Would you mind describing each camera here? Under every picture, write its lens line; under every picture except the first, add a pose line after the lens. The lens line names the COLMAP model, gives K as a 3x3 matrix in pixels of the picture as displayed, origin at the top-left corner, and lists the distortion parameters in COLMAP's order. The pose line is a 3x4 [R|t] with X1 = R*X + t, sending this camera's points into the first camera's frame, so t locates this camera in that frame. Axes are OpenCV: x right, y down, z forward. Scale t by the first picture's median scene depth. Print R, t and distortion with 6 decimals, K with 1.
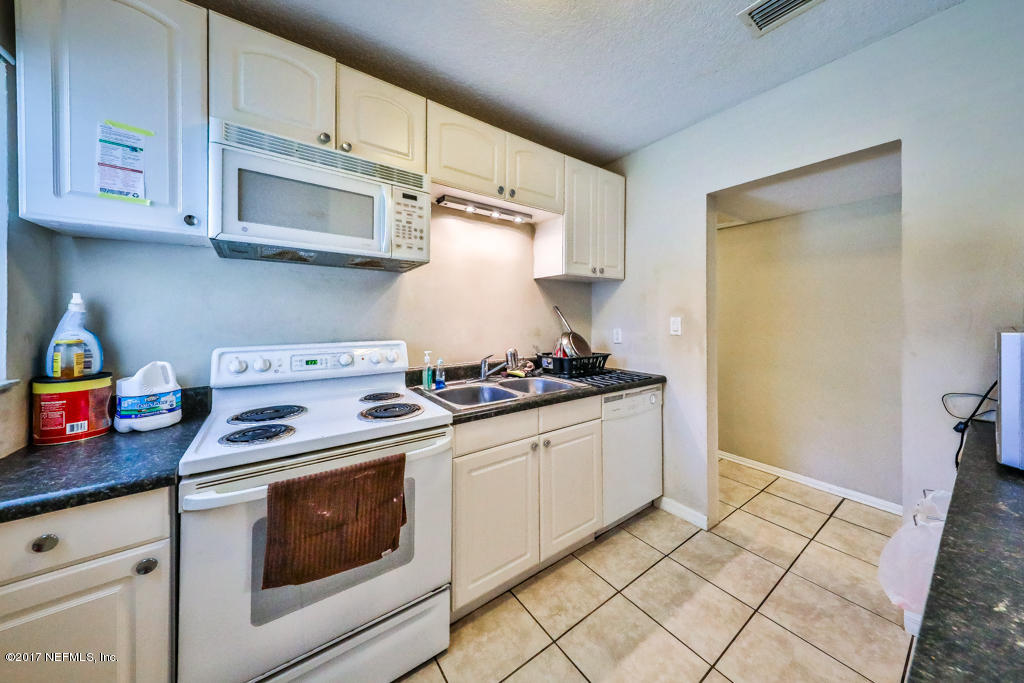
lens RADIAL K [[330.3, 0, 514.8], [0, 330.3, 313.0], [0, 0, 1]] dist [0.000650, 0.000041]
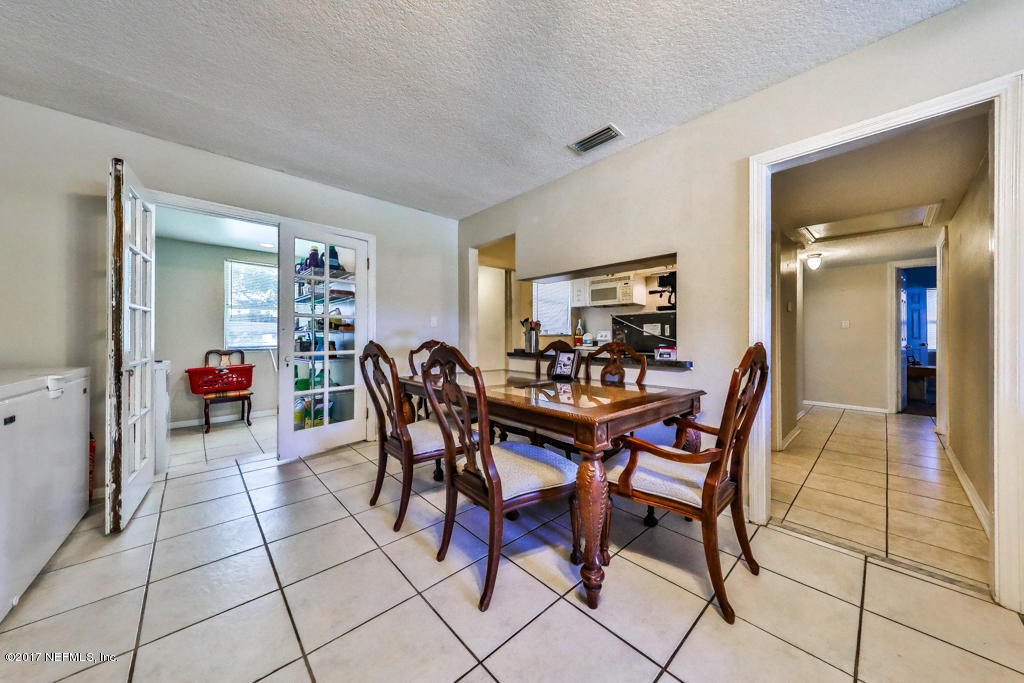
lens RADIAL K [[345.4, 0, 508.8], [0, 345.4, 332.8], [0, 0, 1]] dist [0.000993, -0.000007]
pose [[0.096643, -0.013730, -0.995224, 2.802095], [-0.000988, 0.999903, -0.013890, 0.164784], [0.995319, 0.002326, 0.096620, -0.430419]]
